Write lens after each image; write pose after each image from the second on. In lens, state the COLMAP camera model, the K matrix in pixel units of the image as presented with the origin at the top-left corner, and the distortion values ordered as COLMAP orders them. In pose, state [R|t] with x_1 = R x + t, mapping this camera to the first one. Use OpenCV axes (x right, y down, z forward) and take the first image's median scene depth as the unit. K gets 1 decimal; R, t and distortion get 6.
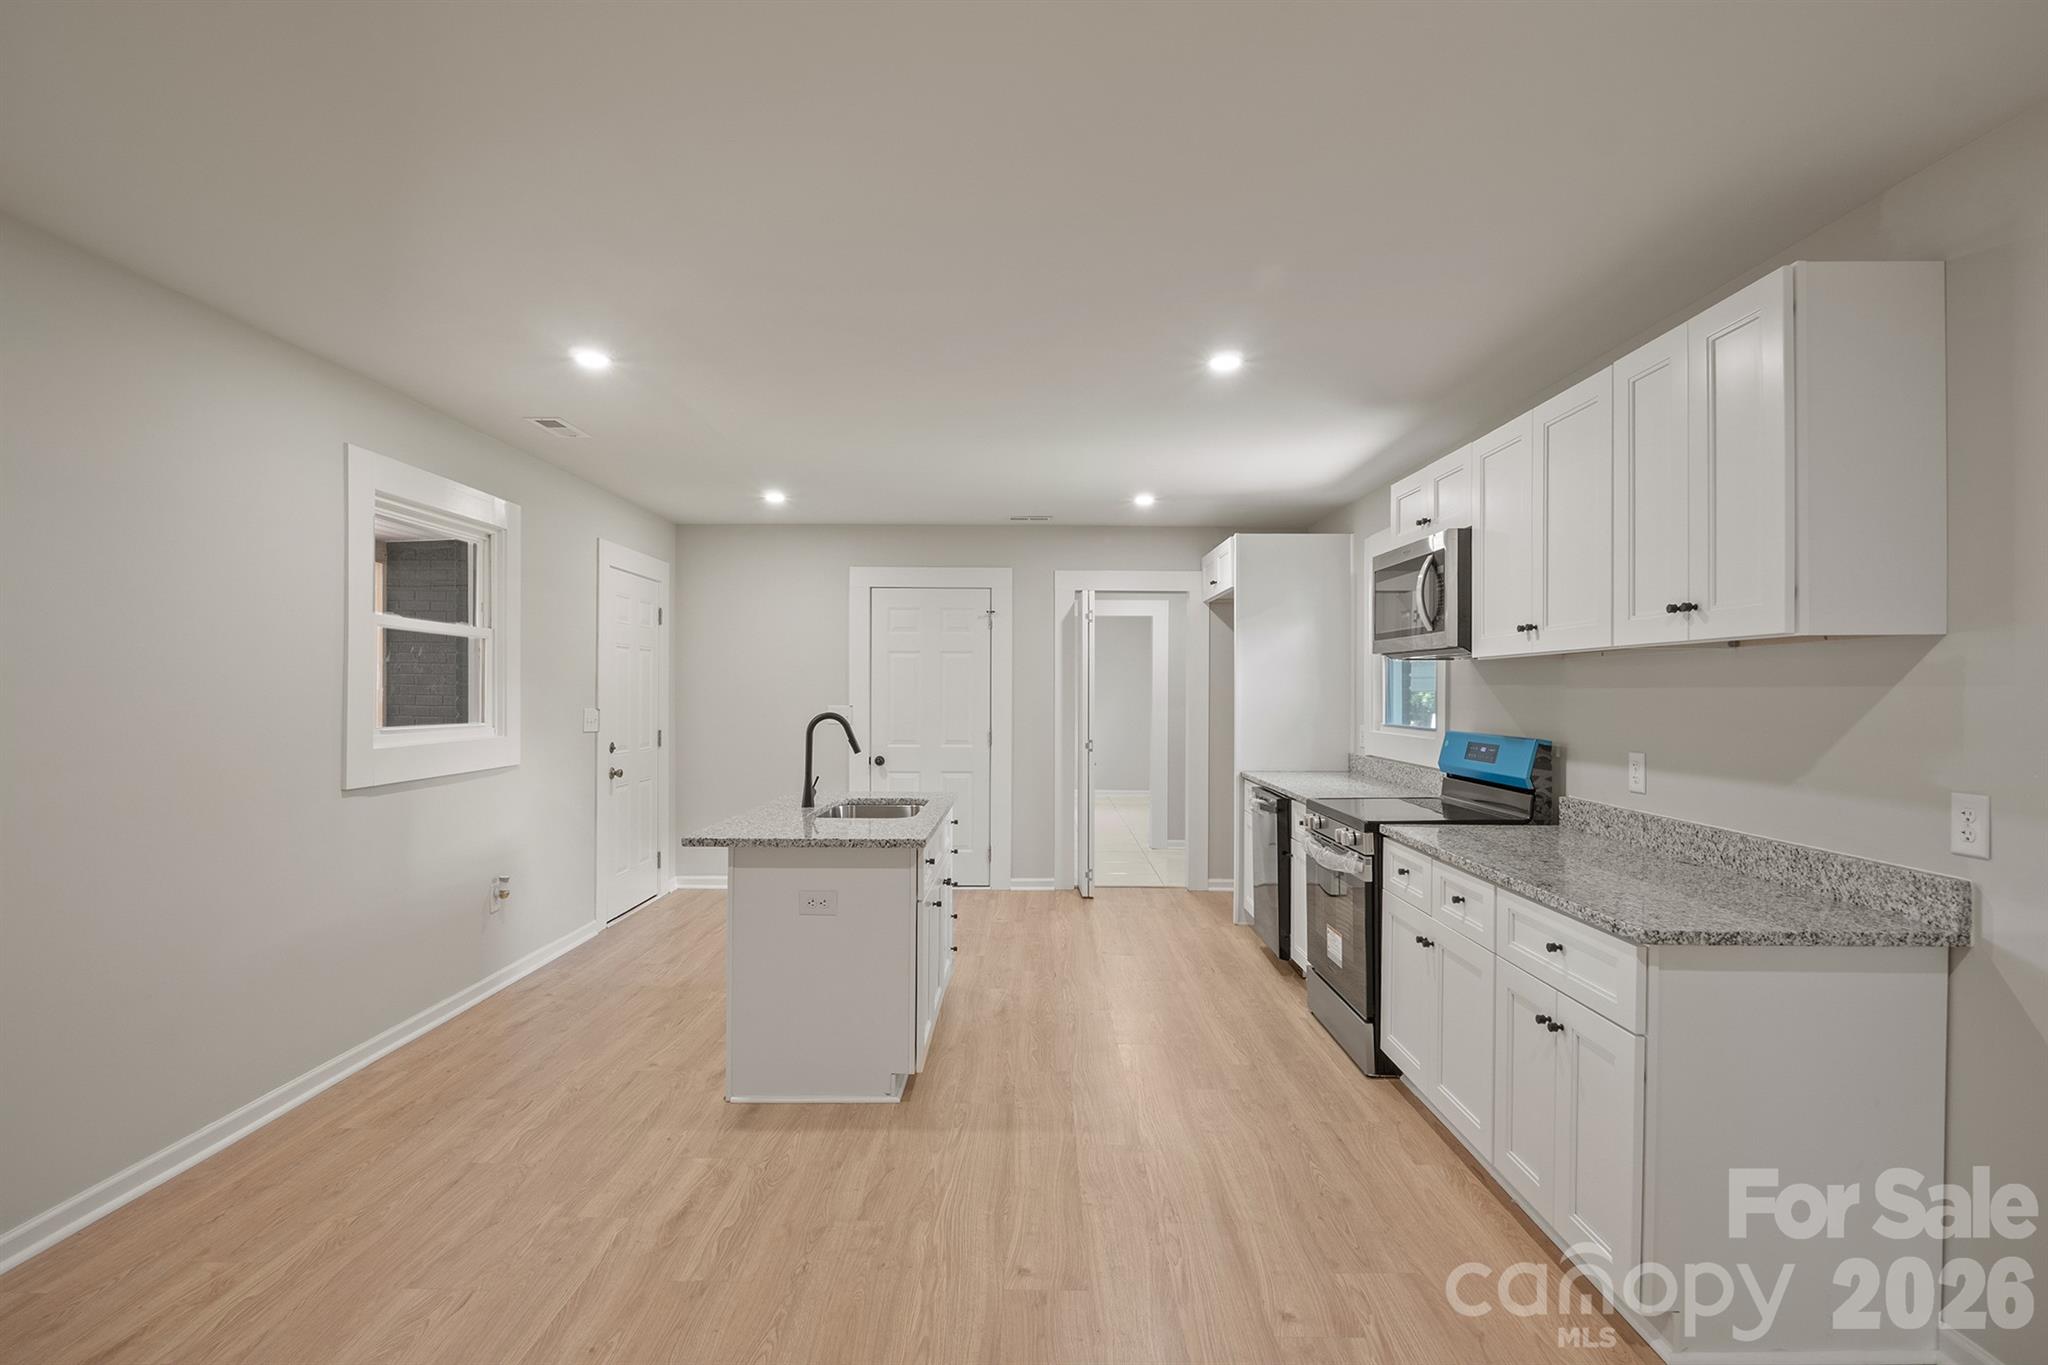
lens RADIAL K [[995.9, 0, 1023.0], [0, 995.9, 691.3], [0, 0, 1]] dist [-0.013920, 0.000211]
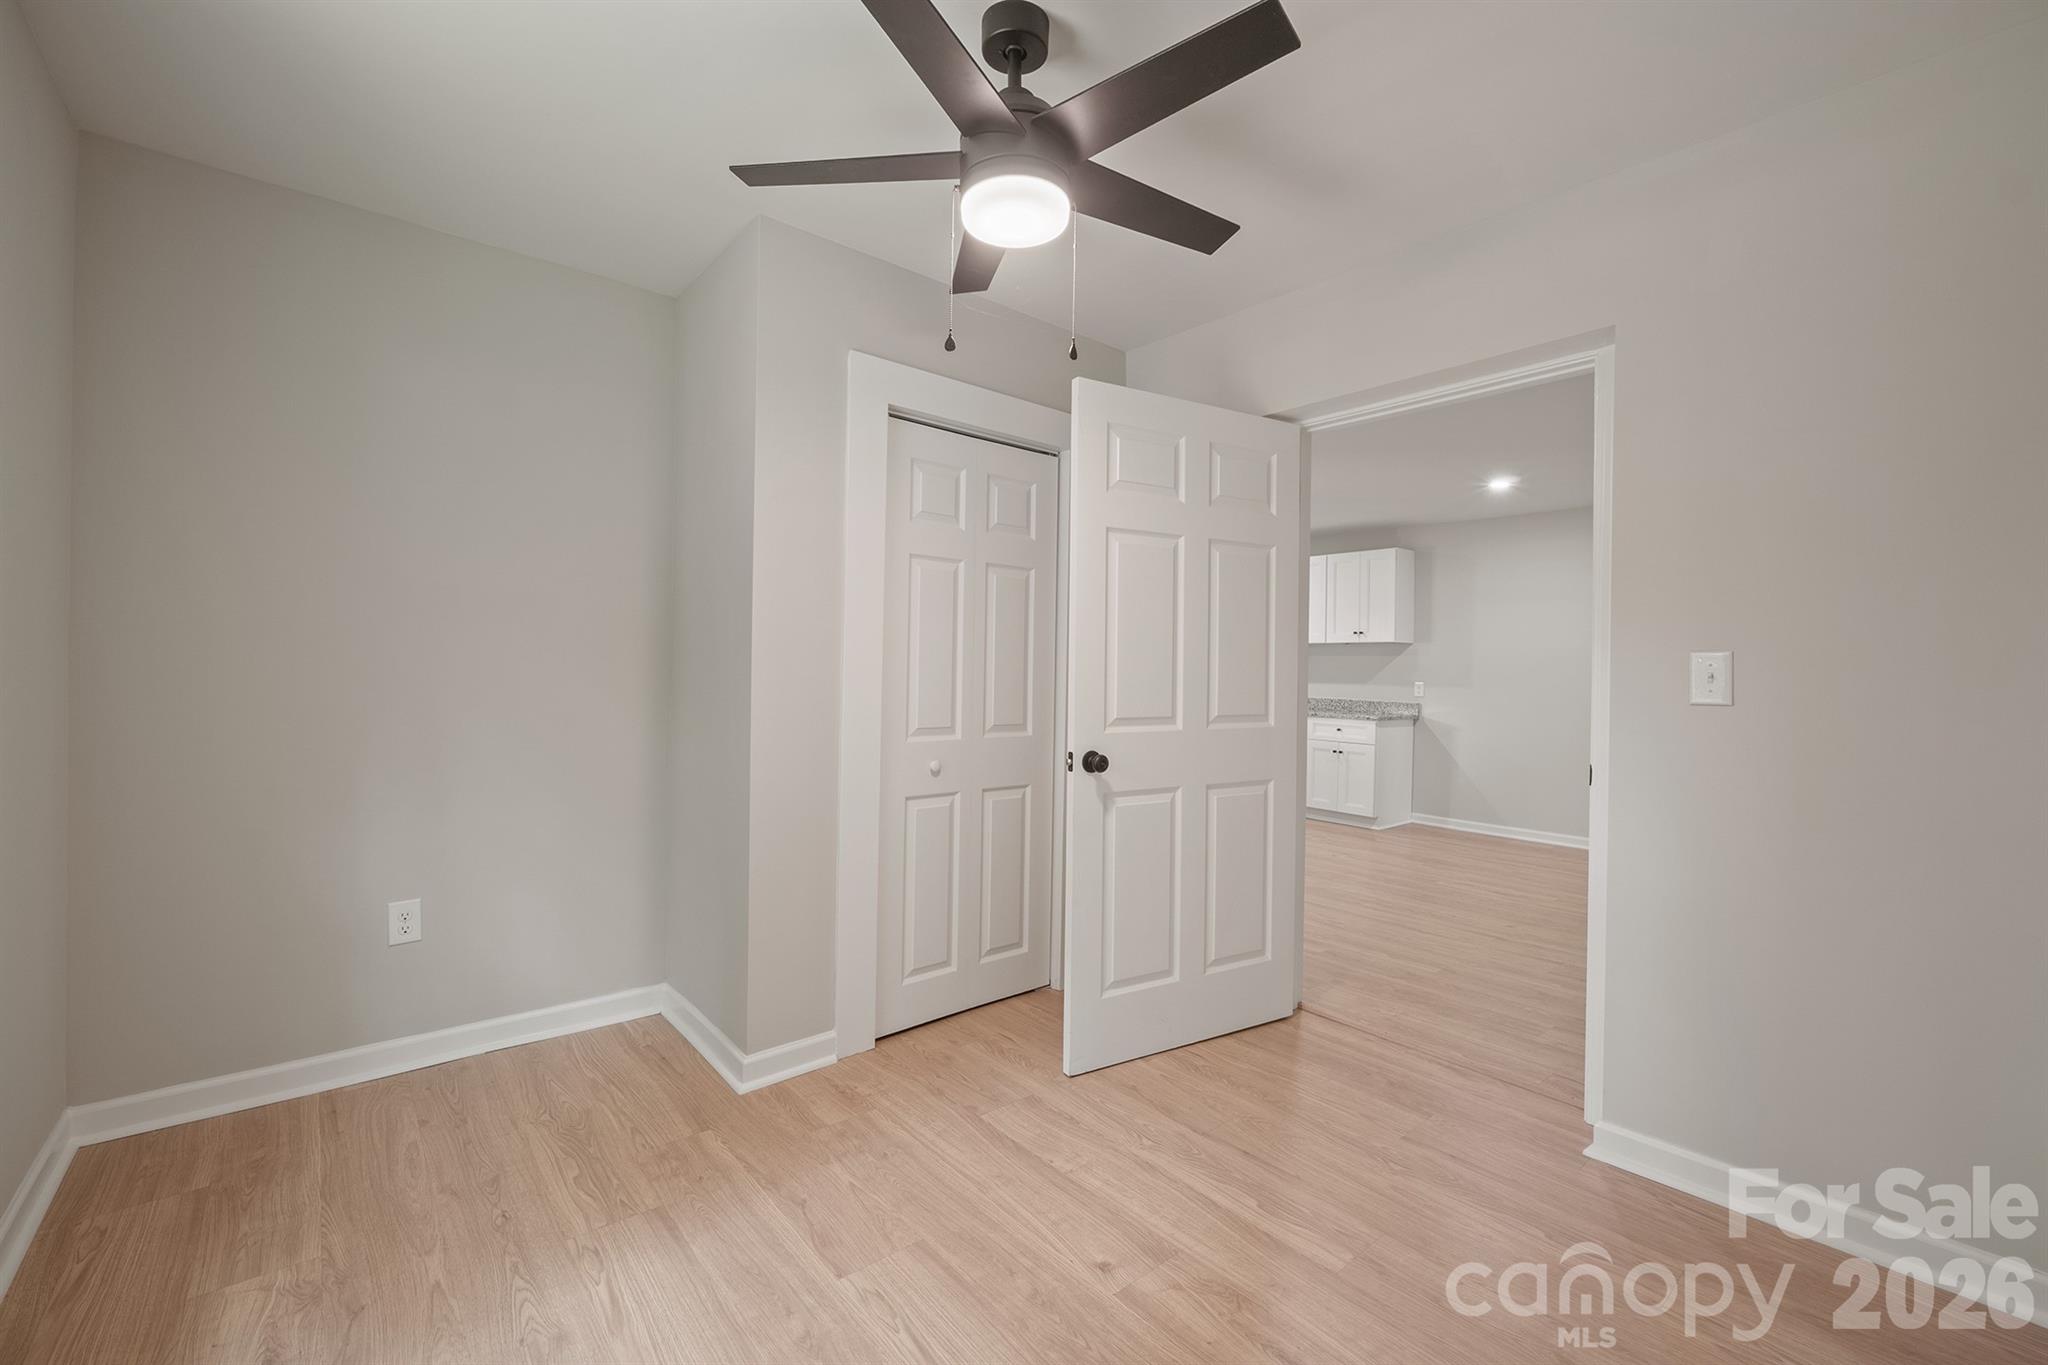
lens RADIAL K [[859.8, 0, 1026.8], [0, 859.8, 668.2], [0, 0, 1]] dist [-0.004374, -0.000033]
pose [[0.761442, 0.008889, 0.648173, -1.931610], [-0.013836, 0.999901, 0.002541, 0.044331], [-0.648086, -0.010903, 0.761489, -0.499487]]
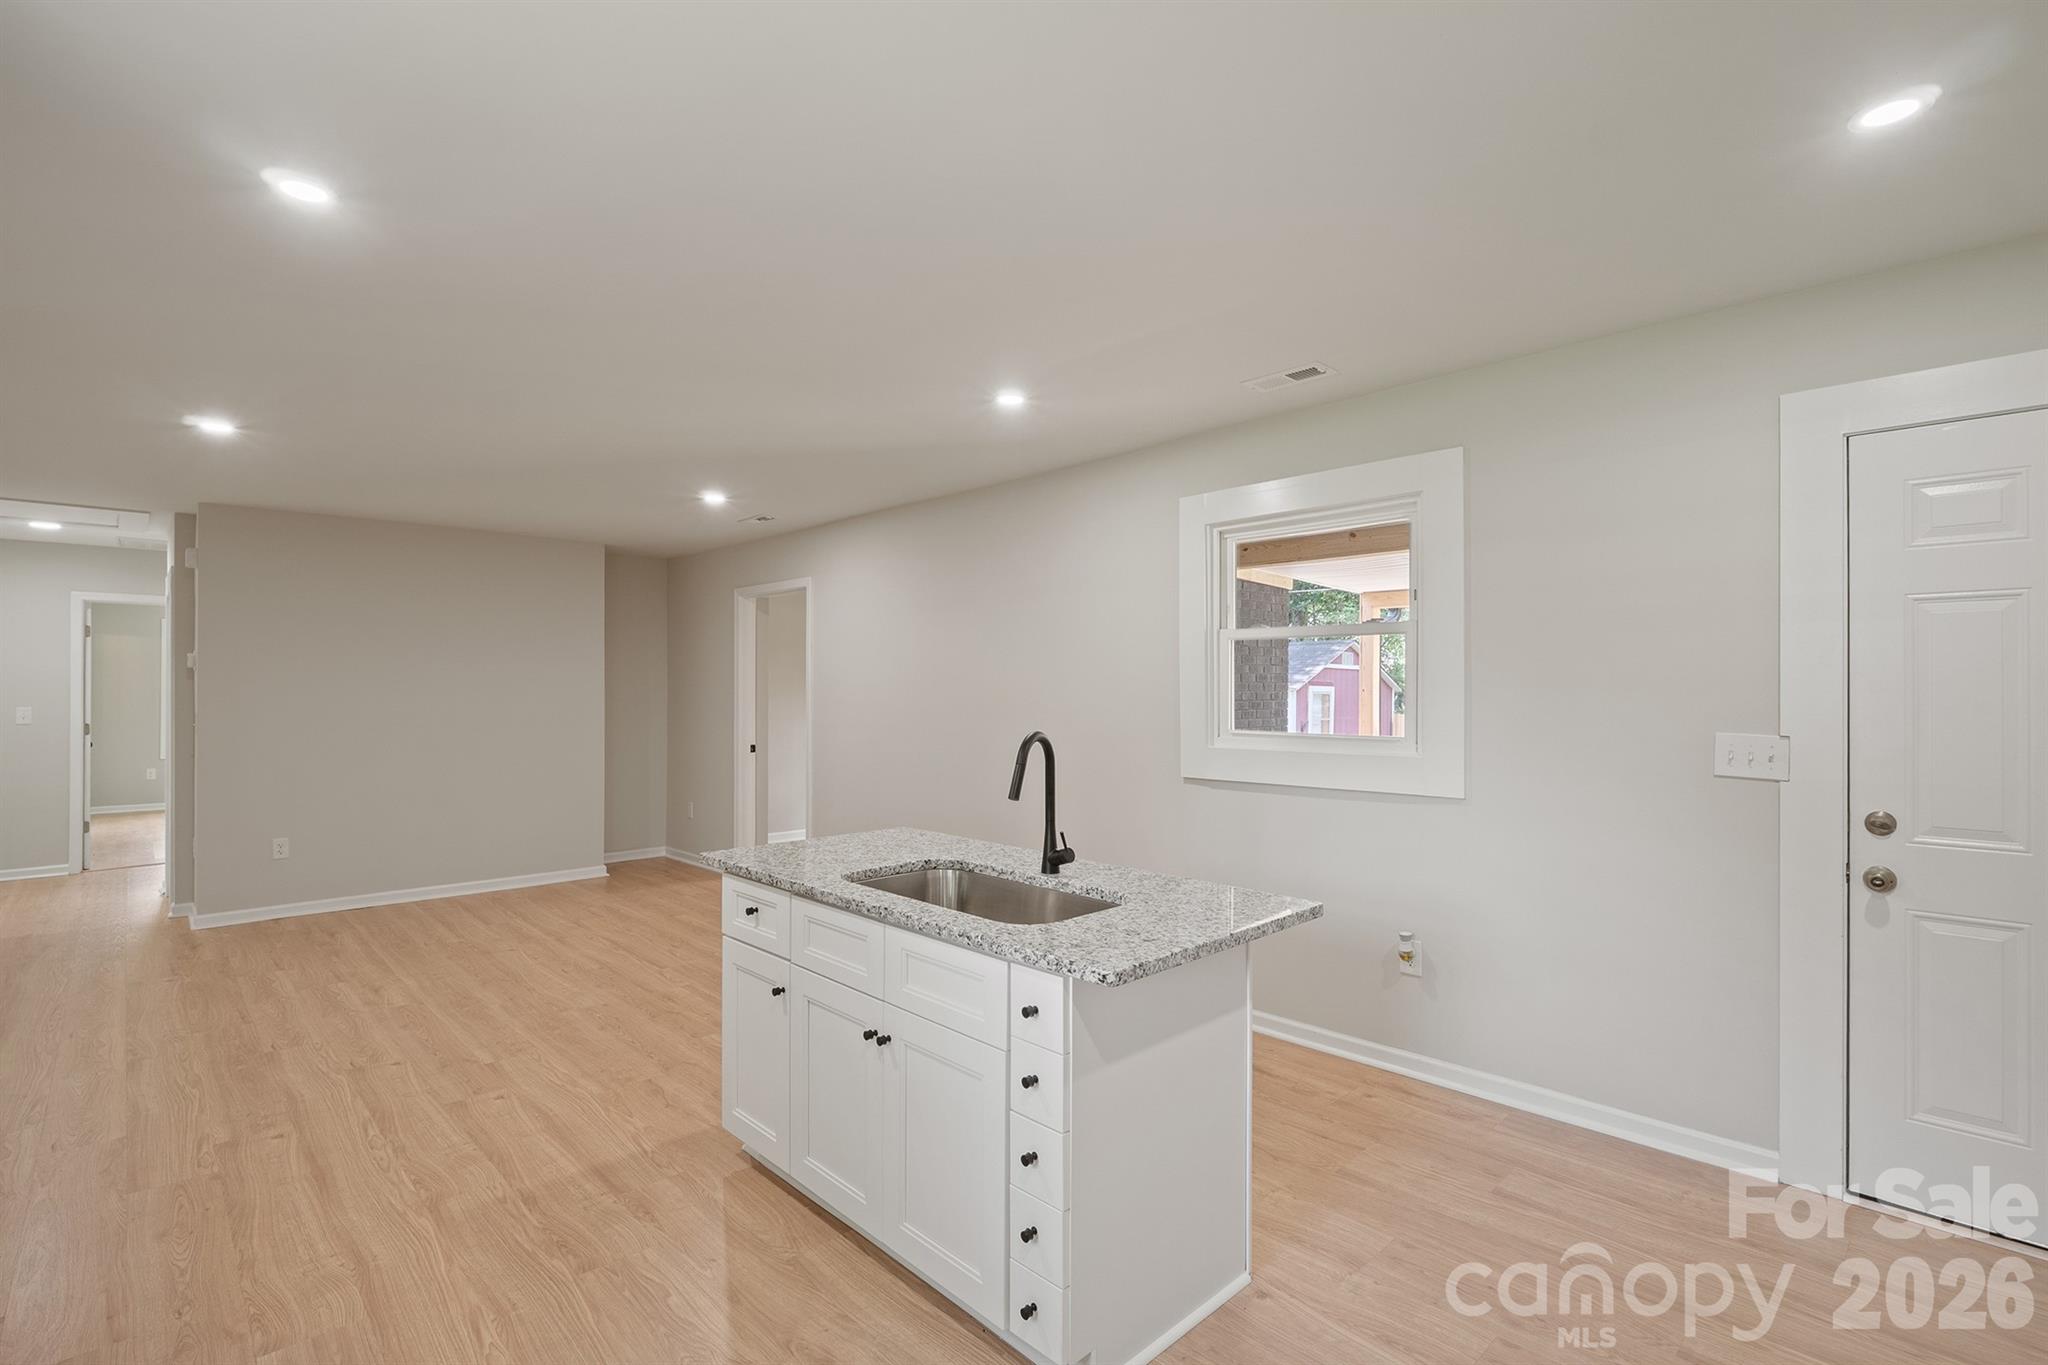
lens RADIAL K [[945.7, 0, 1026.6], [0, 945.7, 686.1], [0, 0, 1]] dist [-0.006010, -0.000397]
pose [[-0.713672, -0.006936, -0.700445, 0.363524], [-0.002524, 0.999970, -0.007330, -0.005137], [0.700475, -0.003464, -0.713668, 2.190828]]
